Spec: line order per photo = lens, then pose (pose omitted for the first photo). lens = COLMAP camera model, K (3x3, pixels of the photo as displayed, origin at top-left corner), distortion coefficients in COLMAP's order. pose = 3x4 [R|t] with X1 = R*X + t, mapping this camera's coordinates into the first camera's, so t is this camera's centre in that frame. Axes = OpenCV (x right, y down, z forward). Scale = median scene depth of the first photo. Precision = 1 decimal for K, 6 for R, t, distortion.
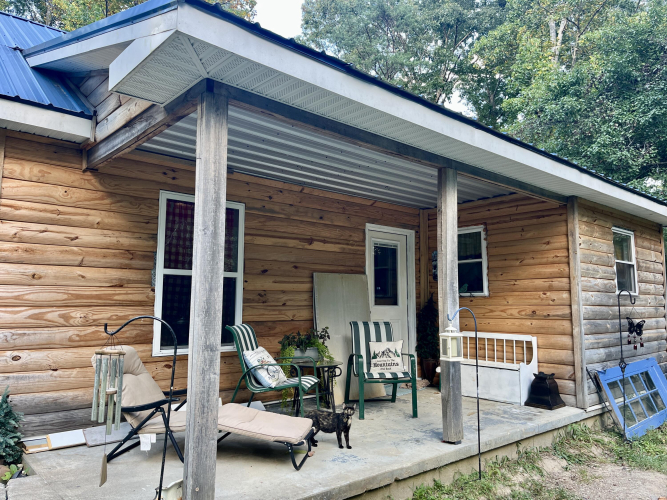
lens RADIAL K [[485.4, 0, 333.6], [0, 485.4, 252.3], [0, 0, 1]] dist [0.042467, -0.035904]
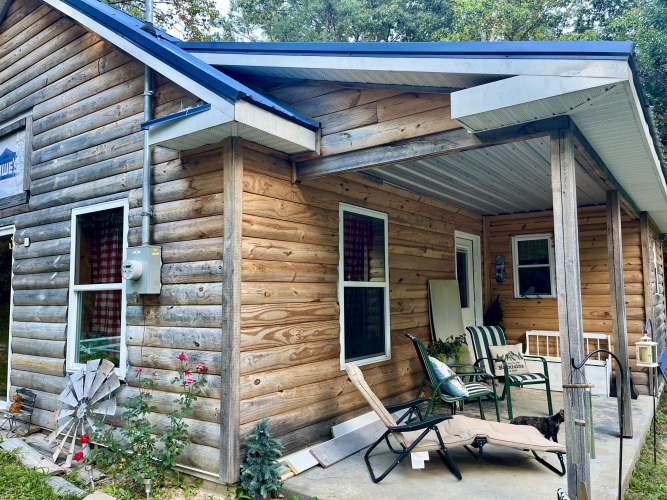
lens RADIAL K [[485.4, 0, 331.4], [0, 485.4, 248.1], [0, 0, 1]] dist [0.042467, -0.035904]
pose [[0.977740, 0.007636, 0.209682, -0.600154], [-0.011204, 0.999812, 0.015834, -0.050918], [-0.209521, -0.017831, 0.977642, 0.042804]]
